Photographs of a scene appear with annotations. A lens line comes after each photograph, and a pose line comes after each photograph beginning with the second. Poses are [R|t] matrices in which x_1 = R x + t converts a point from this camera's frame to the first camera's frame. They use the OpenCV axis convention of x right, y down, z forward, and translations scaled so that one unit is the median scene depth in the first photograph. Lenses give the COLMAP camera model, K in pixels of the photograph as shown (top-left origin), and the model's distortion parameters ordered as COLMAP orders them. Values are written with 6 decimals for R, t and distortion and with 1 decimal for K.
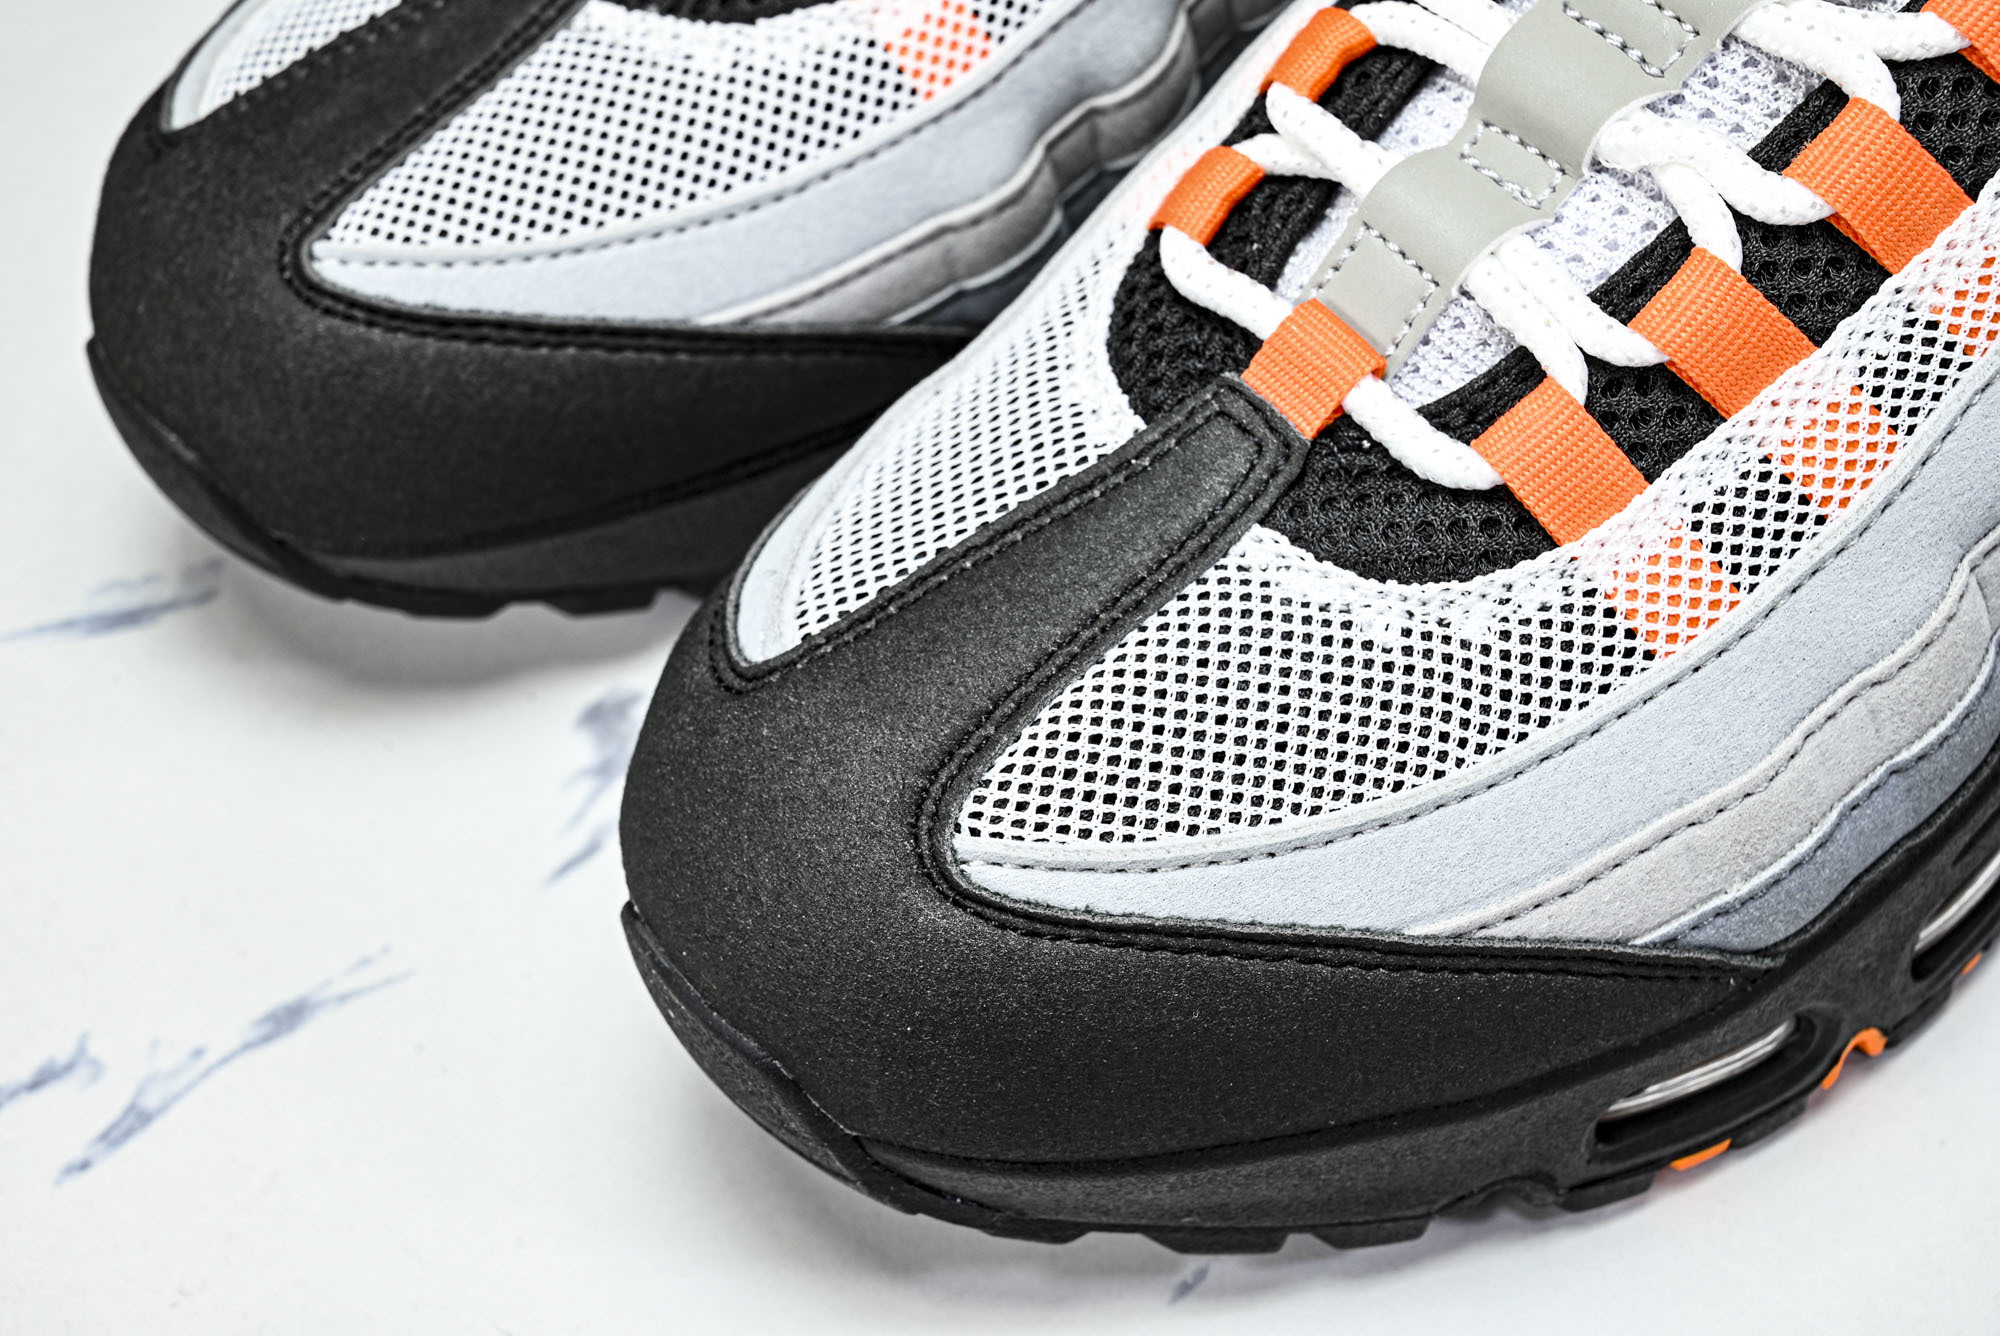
lens RADIAL K [[3597.9, 0, 1000.0], [0, 3597.9, 668.0], [0, 0, 1]] dist [-0.013203, -0.041761]
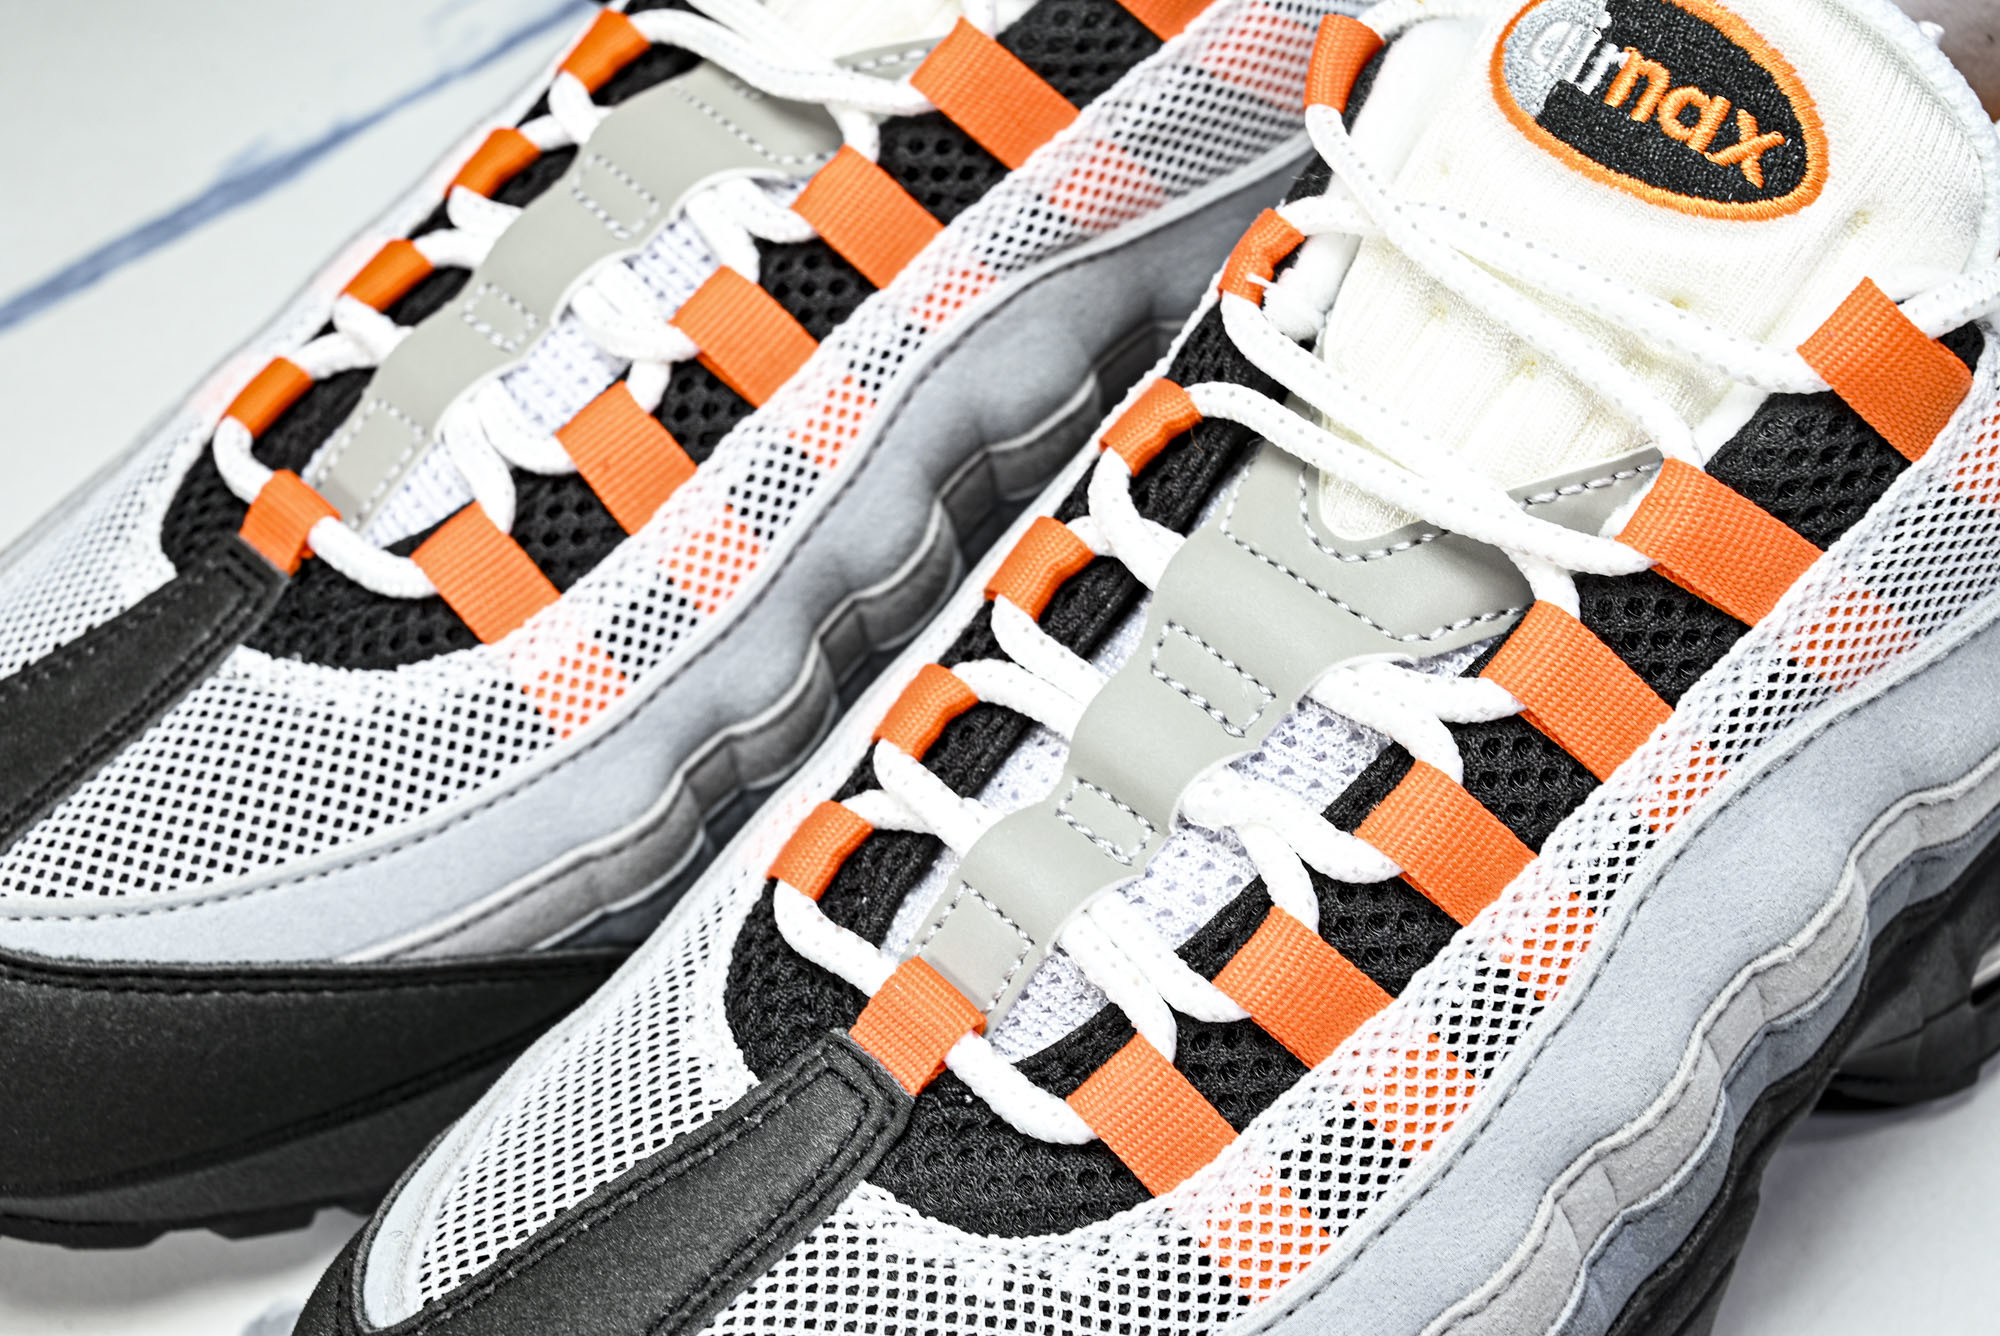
lens RADIAL K [[3597.9, 0, 1000.0], [0, 3597.9, 668.0], [0, 0, 1]] dist [-0.013203, -0.041761]
pose [[0.998514, -0.021434, 0.050110, 0.060929], [0.026416, 0.994539, -0.100970, -0.079968], [-0.047672, 0.102144, 0.993627, -0.042325]]
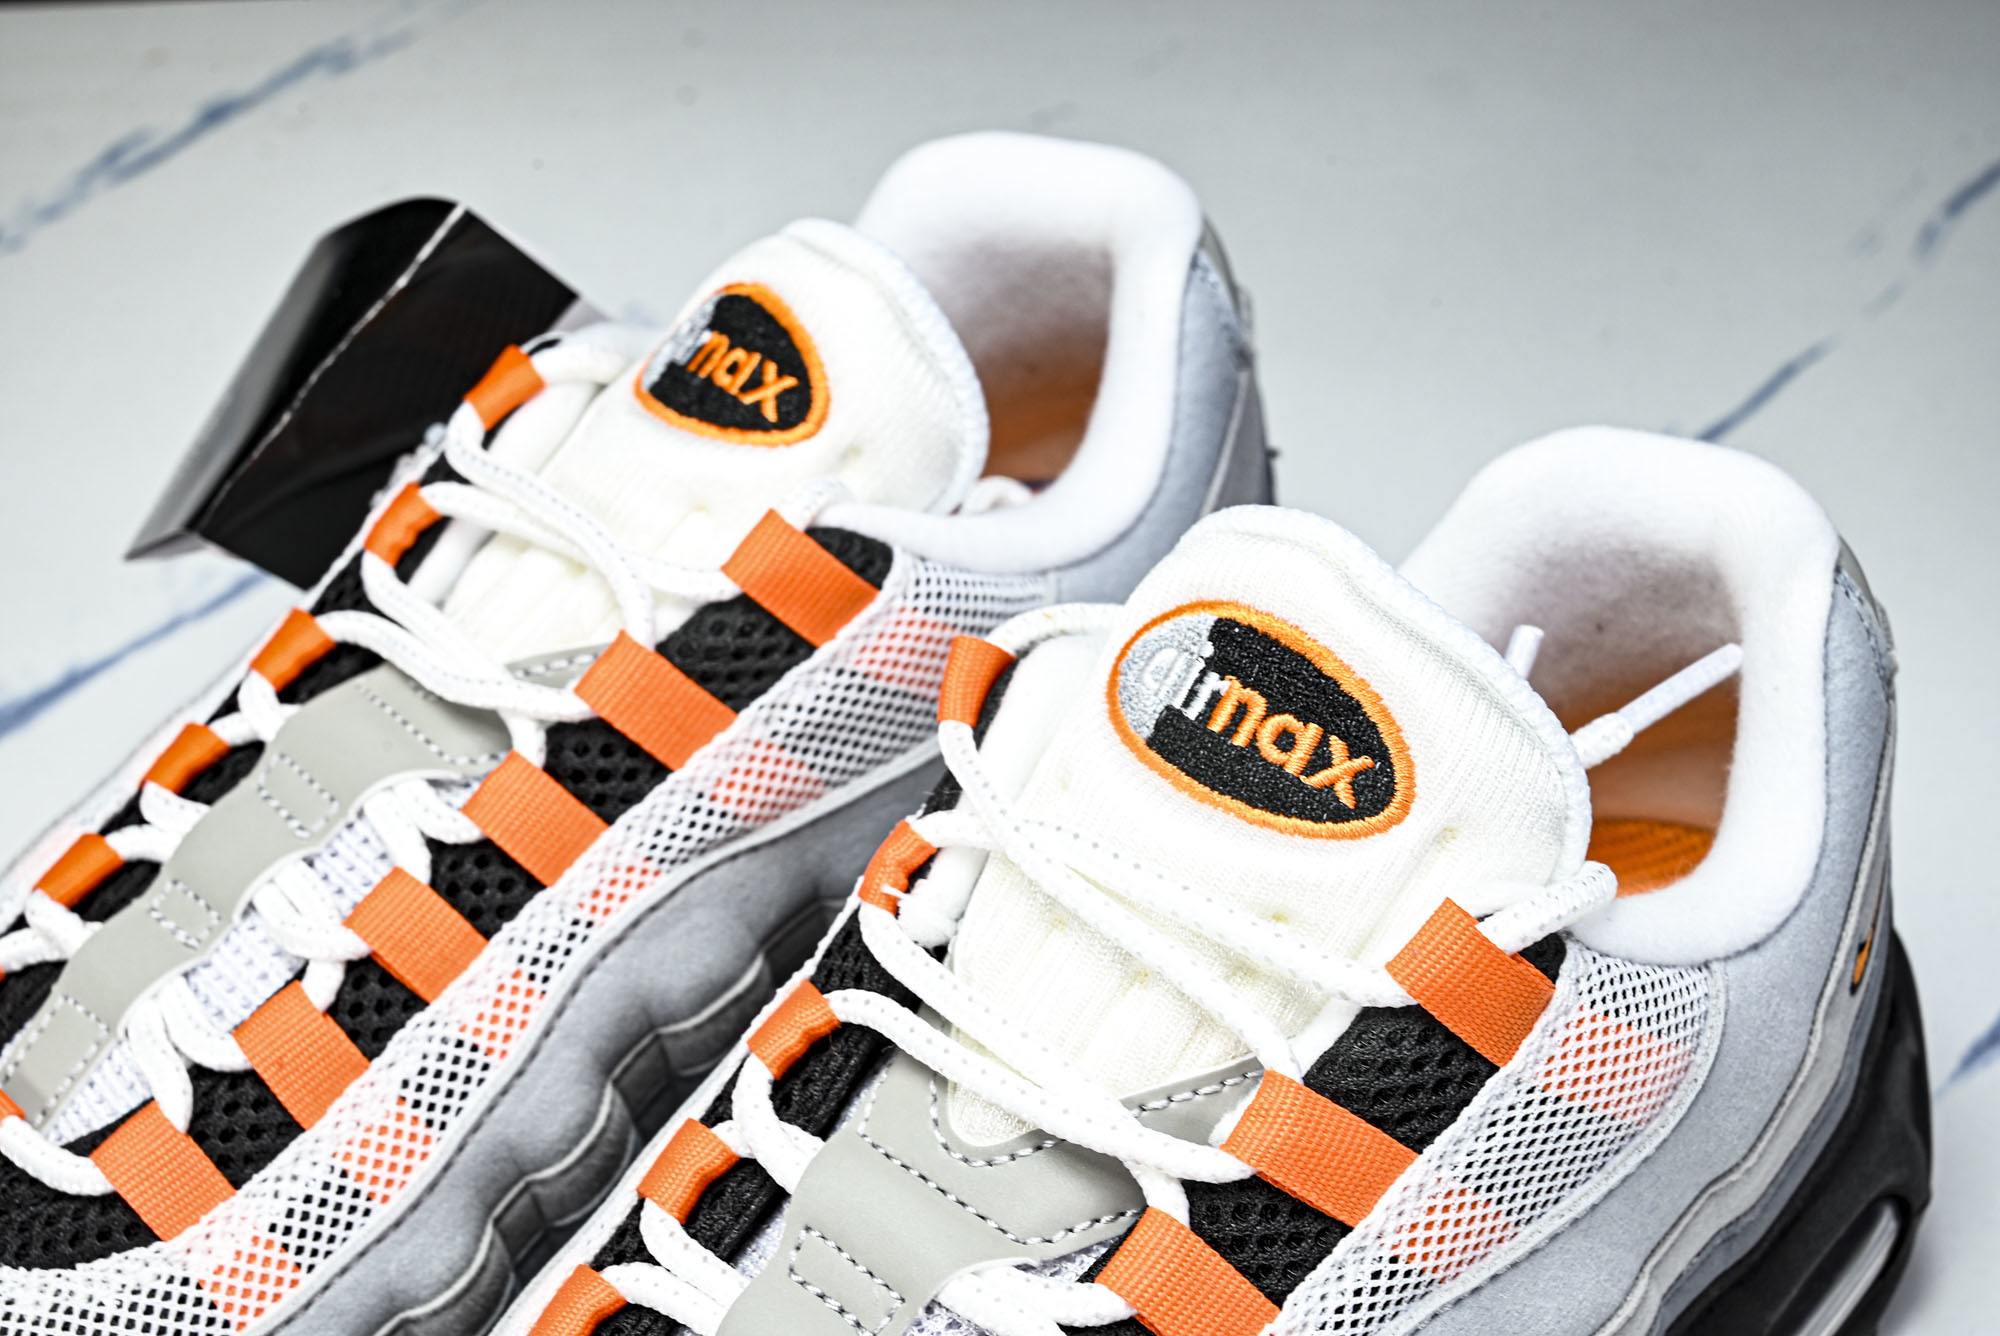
lens RADIAL K [[3597.9, 0, 1000.0], [0, 3597.9, 668.0], [0, 0, 1]] dist [-0.013203, -0.041761]
pose [[0.994889, -0.028823, 0.096772, 0.121611], [0.048129, 0.977883, -0.203541, -0.139404], [-0.088765, 0.207158, 0.974272, -0.113455]]
